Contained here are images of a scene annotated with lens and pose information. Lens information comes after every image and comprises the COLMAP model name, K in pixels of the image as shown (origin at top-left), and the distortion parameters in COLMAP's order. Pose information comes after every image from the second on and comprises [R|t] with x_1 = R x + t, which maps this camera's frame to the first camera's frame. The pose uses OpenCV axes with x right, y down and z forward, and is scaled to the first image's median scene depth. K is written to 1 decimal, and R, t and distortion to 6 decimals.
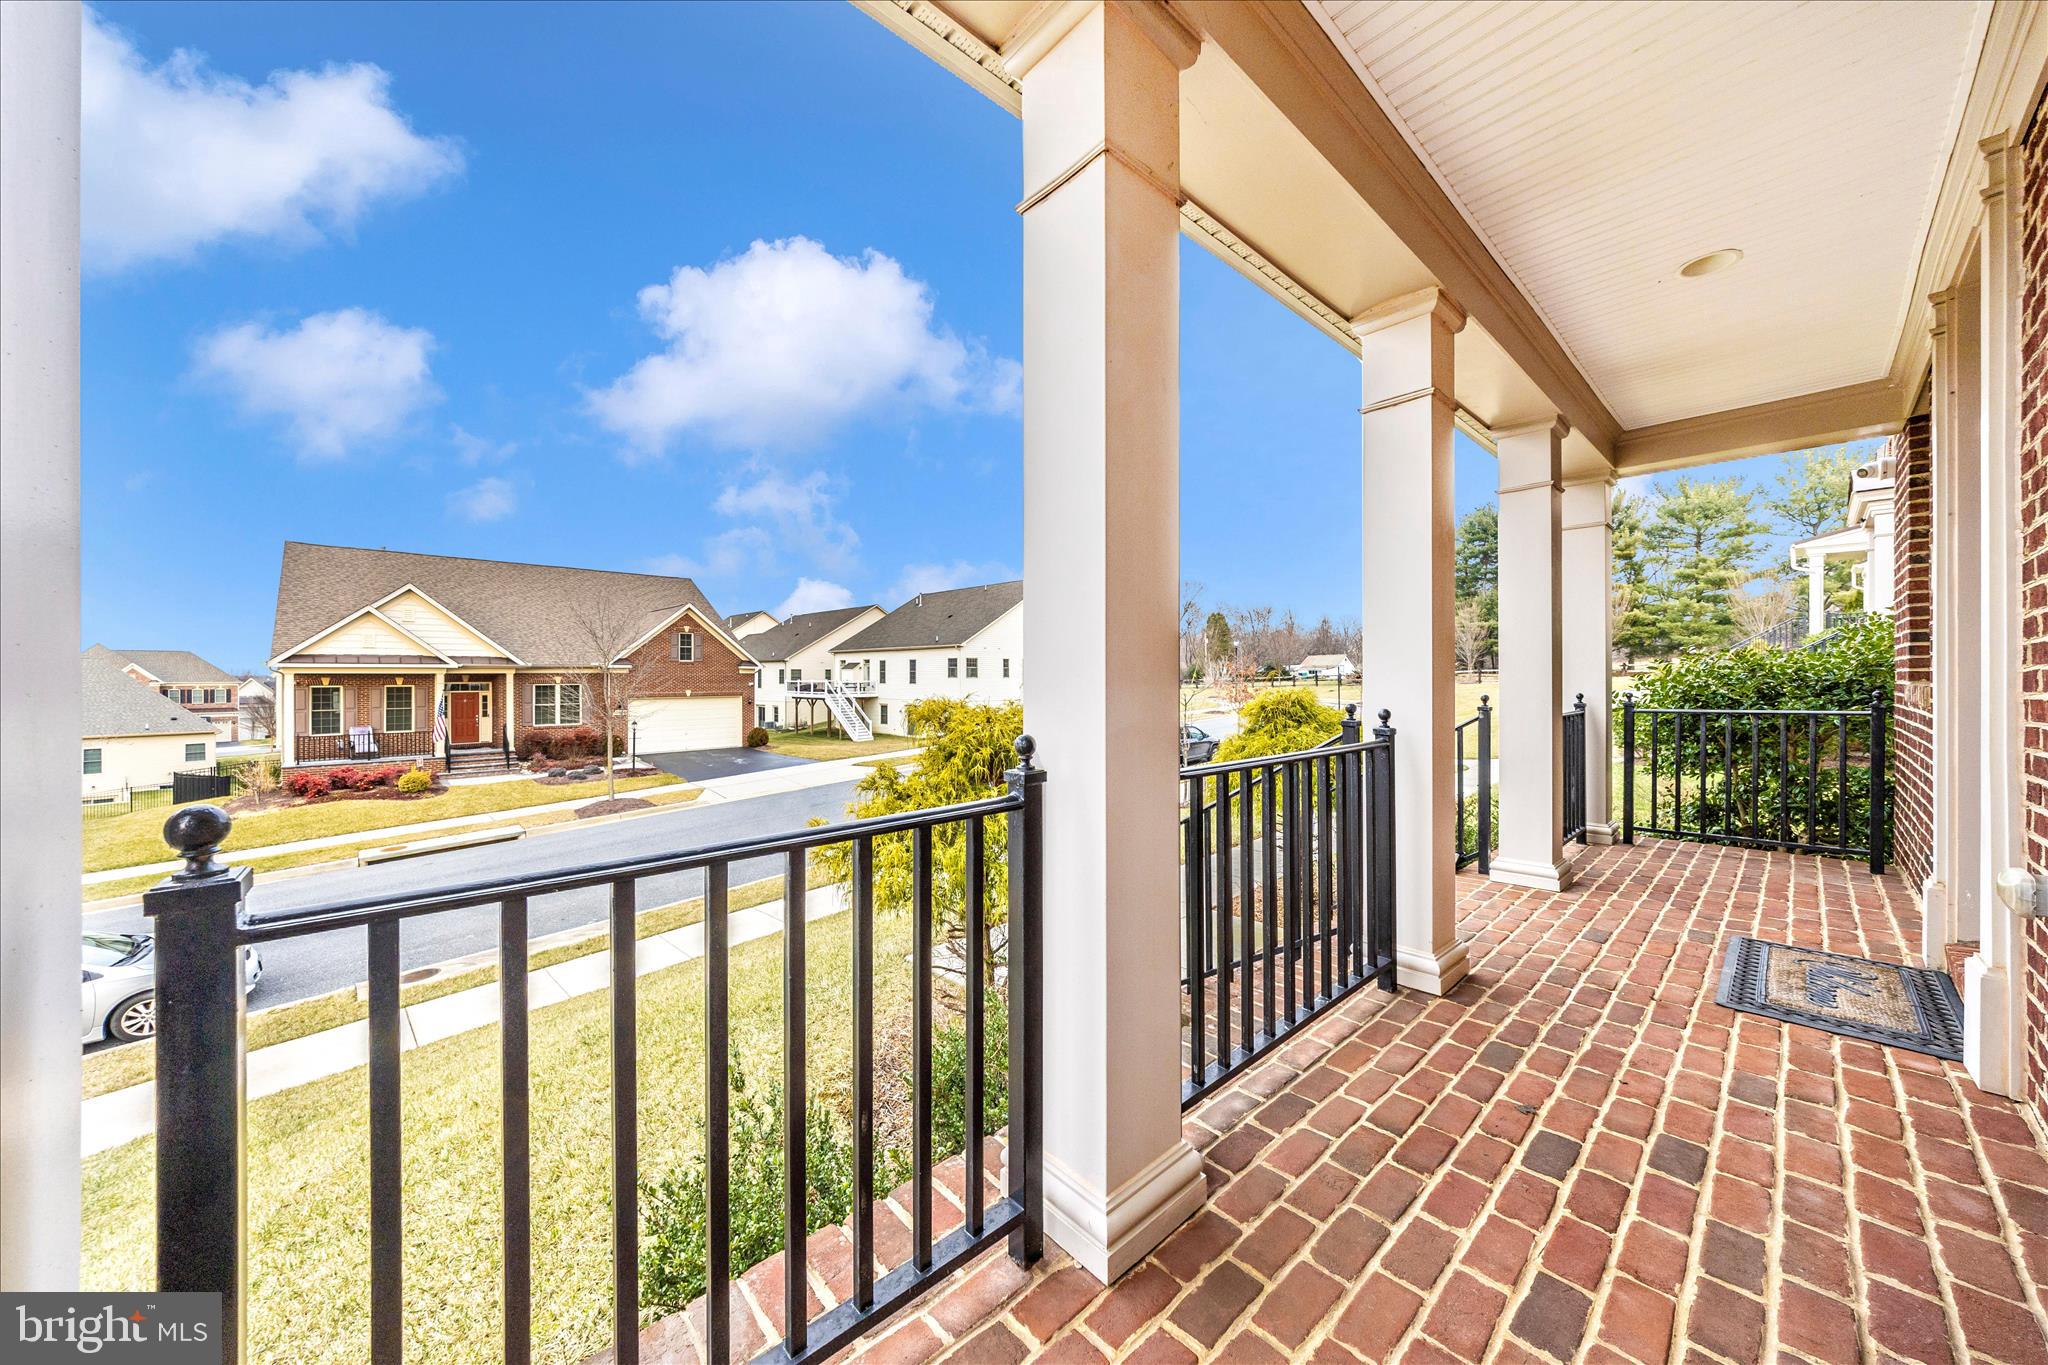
lens RADIAL K [[700.5, 0, 1020.7], [0, 700.5, 690.9], [0, 0, 1]] dist [-0.001189, -0.000108]
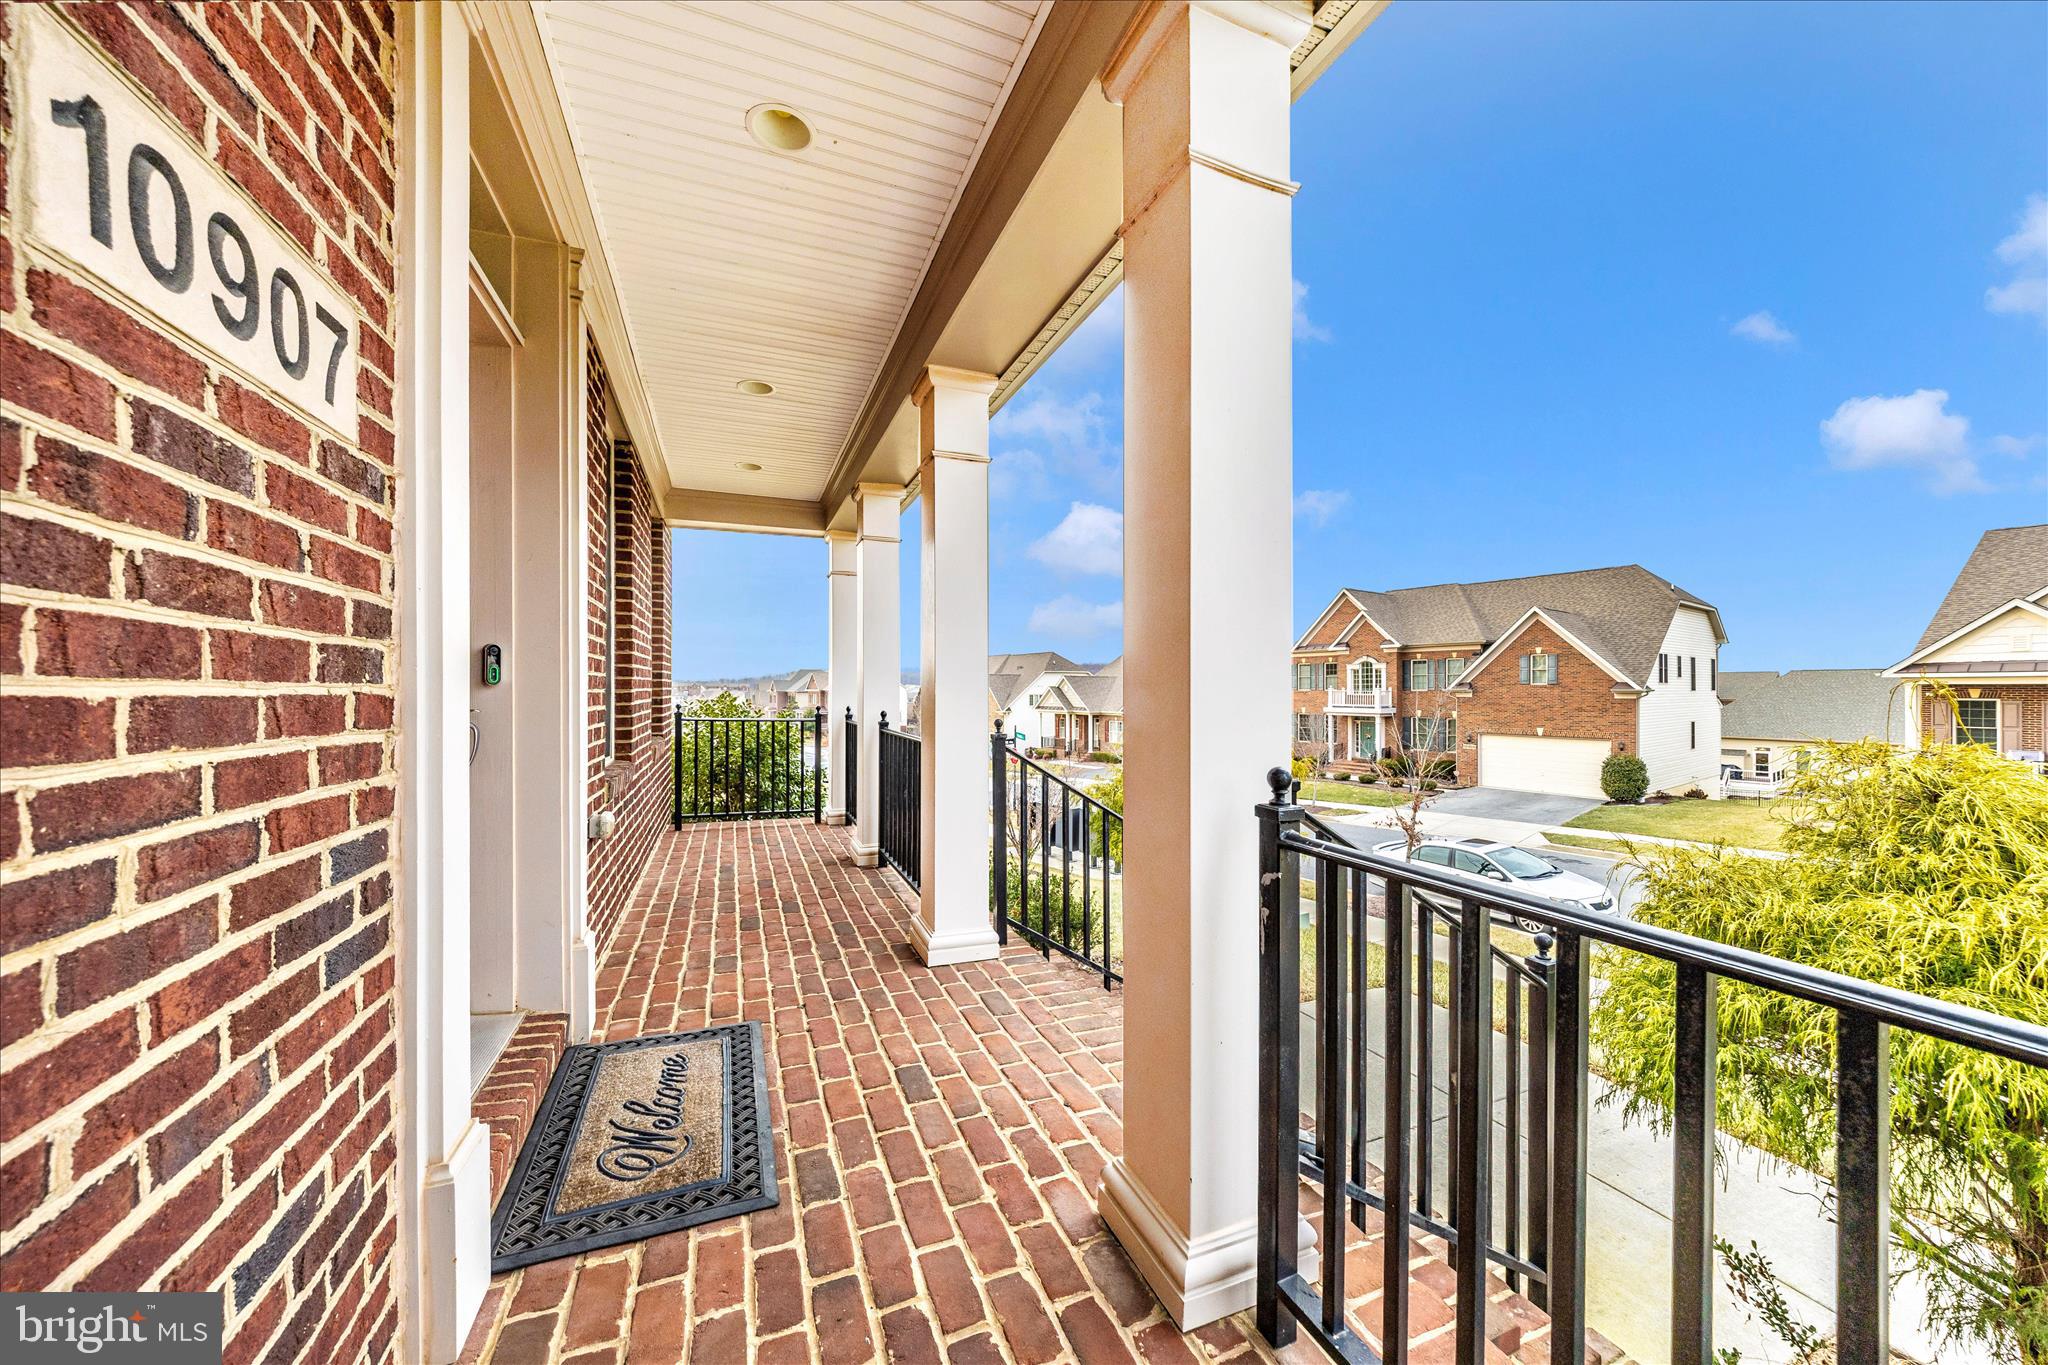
lens RADIAL K [[700.5, 0, 1020.7], [0, 700.5, 690.9], [0, 0, 1]] dist [-0.001189, -0.000108]
pose [[-0.333748, 0.004045, -0.942654, 1.742864], [-0.017993, 0.999781, 0.010660, -0.038829], [0.942491, 0.020519, -0.333602, 1.613682]]
